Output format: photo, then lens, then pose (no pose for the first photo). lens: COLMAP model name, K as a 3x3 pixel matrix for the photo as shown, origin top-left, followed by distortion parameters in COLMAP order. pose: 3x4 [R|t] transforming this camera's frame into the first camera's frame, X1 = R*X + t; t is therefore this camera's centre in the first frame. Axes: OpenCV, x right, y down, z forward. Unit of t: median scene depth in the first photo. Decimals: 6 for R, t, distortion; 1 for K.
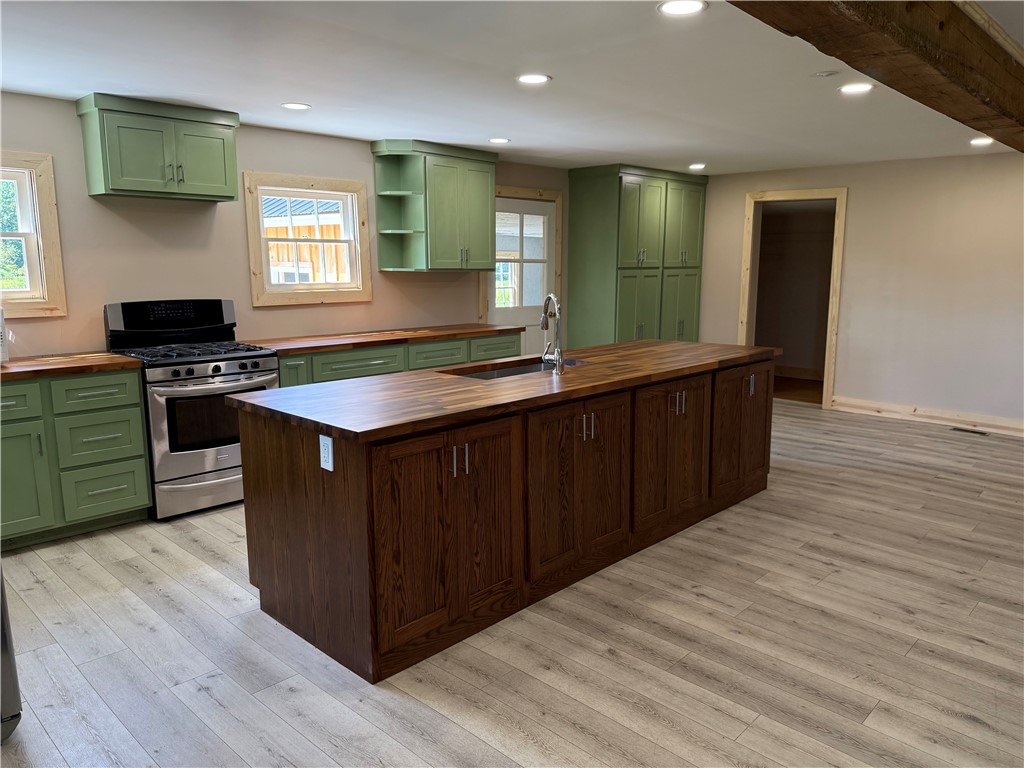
lens RADIAL K [[720.4, 0, 530.9], [0, 720.4, 381.9], [0, 0, 1]] dist [0.075286, -0.103234]
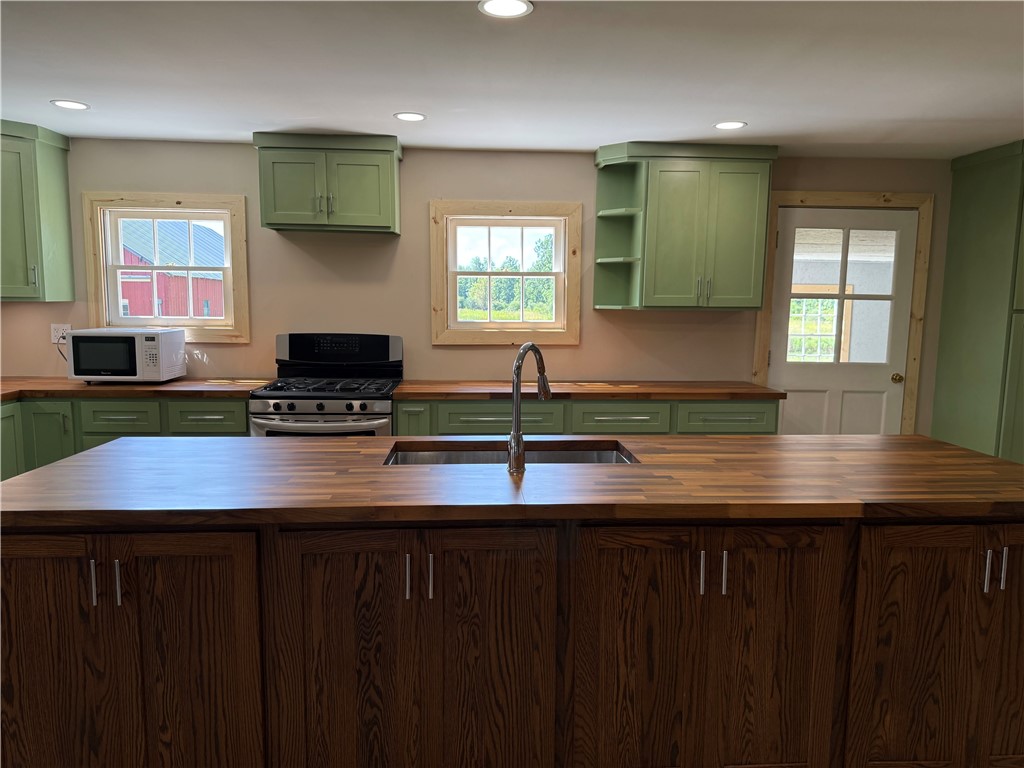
lens RADIAL K [[720.4, 0, 516.3], [0, 720.4, 388.1], [0, 0, 1]] dist [0.075286, -0.103234]
pose [[0.732141, 0.089389, -0.675262, 0.363458], [-0.121482, 0.992594, -0.000319, -0.067647], [0.670232, 0.082266, 0.737578, 0.440981]]
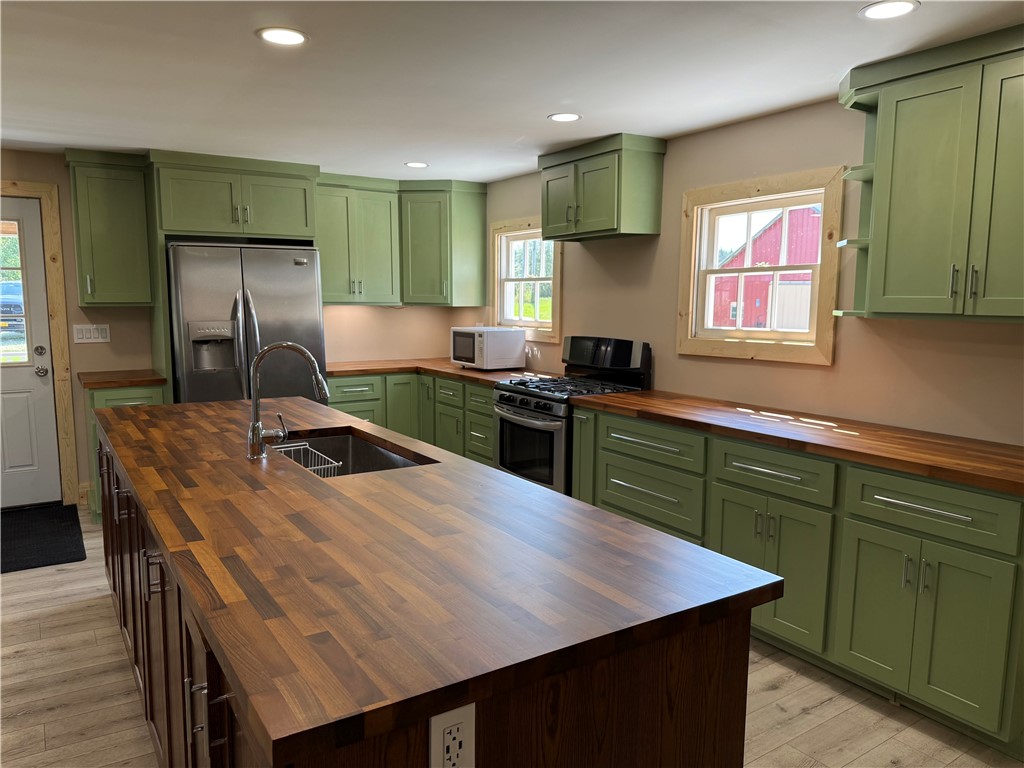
lens RADIAL K [[720.4, 0, 515.2], [0, 720.4, 388.7], [0, 0, 1]] dist [0.075286, -0.103234]
pose [[-0.236279, 0.119045, -0.964365, 0.520251], [-0.163851, 0.973373, 0.160302, -0.185005], [0.957771, 0.195889, -0.210482, 1.116275]]
